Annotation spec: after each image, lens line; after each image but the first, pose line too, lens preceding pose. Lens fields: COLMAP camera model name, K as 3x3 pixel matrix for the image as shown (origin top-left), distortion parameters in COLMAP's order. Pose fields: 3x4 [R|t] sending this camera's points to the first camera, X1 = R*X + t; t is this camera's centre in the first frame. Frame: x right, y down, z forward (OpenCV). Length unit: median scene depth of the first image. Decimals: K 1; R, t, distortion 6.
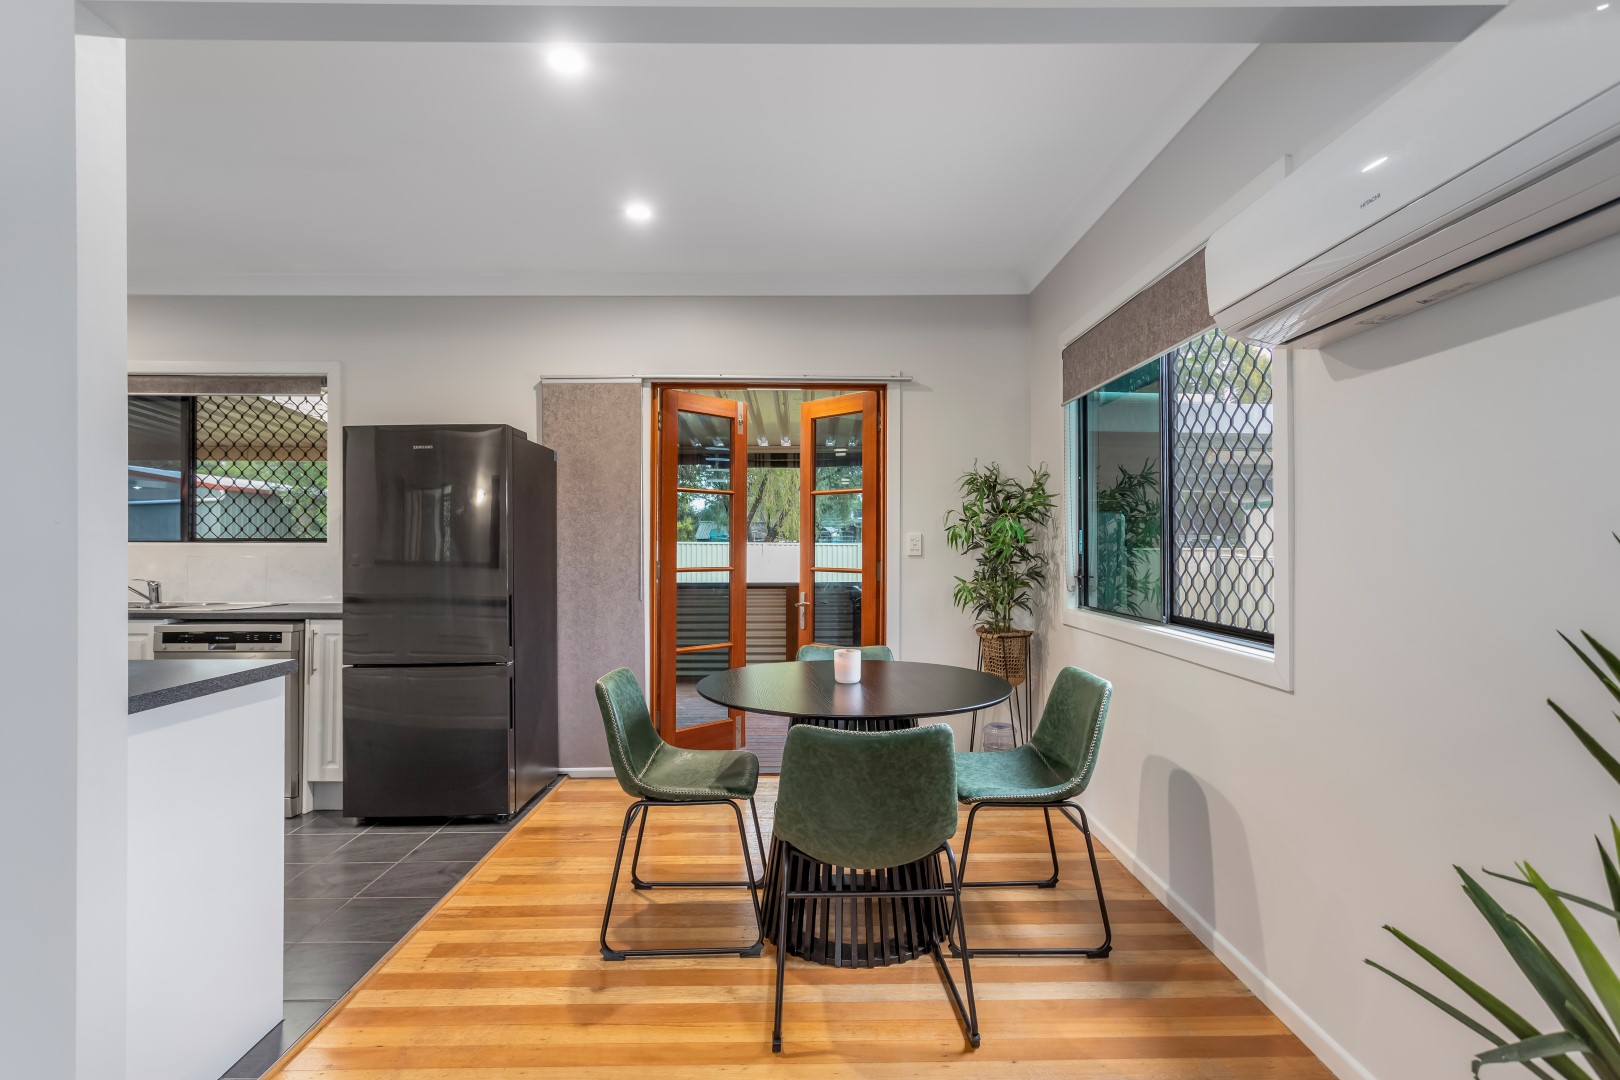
lens RADIAL K [[777.9, 0, 837.9], [0, 777.9, 542.7], [0, 0, 1]] dist [0.000744, 0.000821]
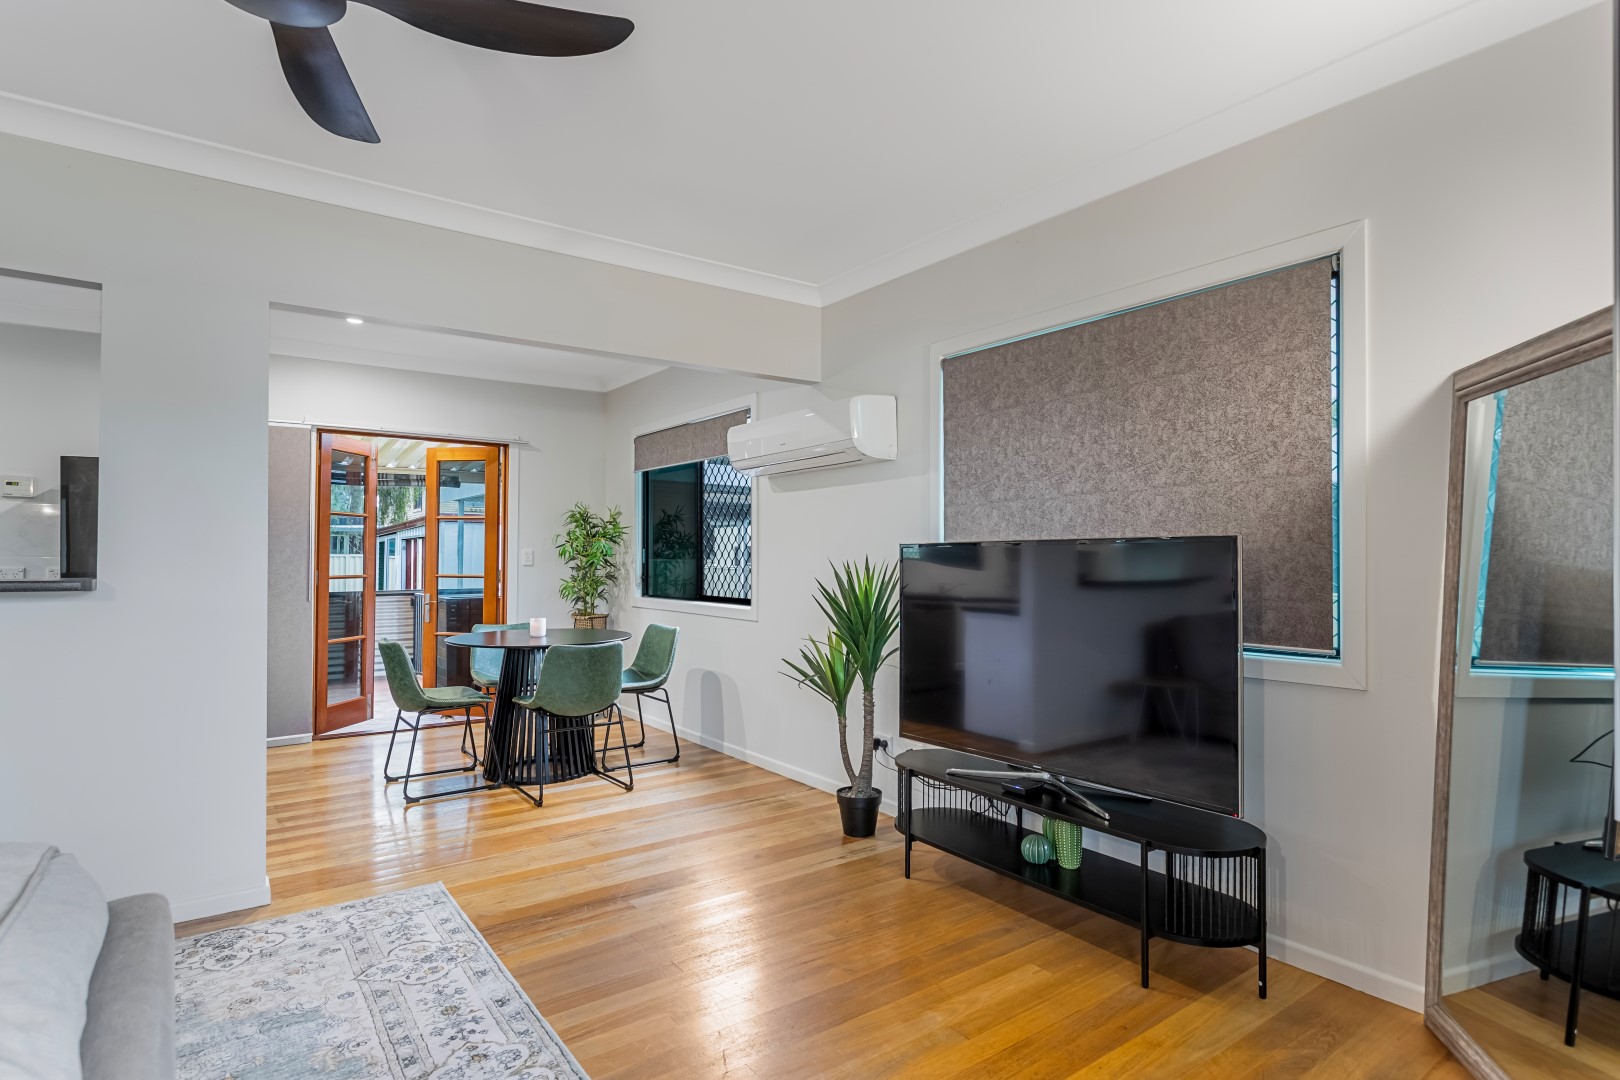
lens RADIAL K [[819.2, 0, 814.5], [0, 819.2, 546.1], [0, 0, 1]] dist [-0.005336, -0.000551]
pose [[0.819065, 0.009294, 0.573626, -0.360959], [-0.004462, 0.999942, -0.009831, -0.006511], [-0.573684, 0.005492, 0.819059, -0.584885]]
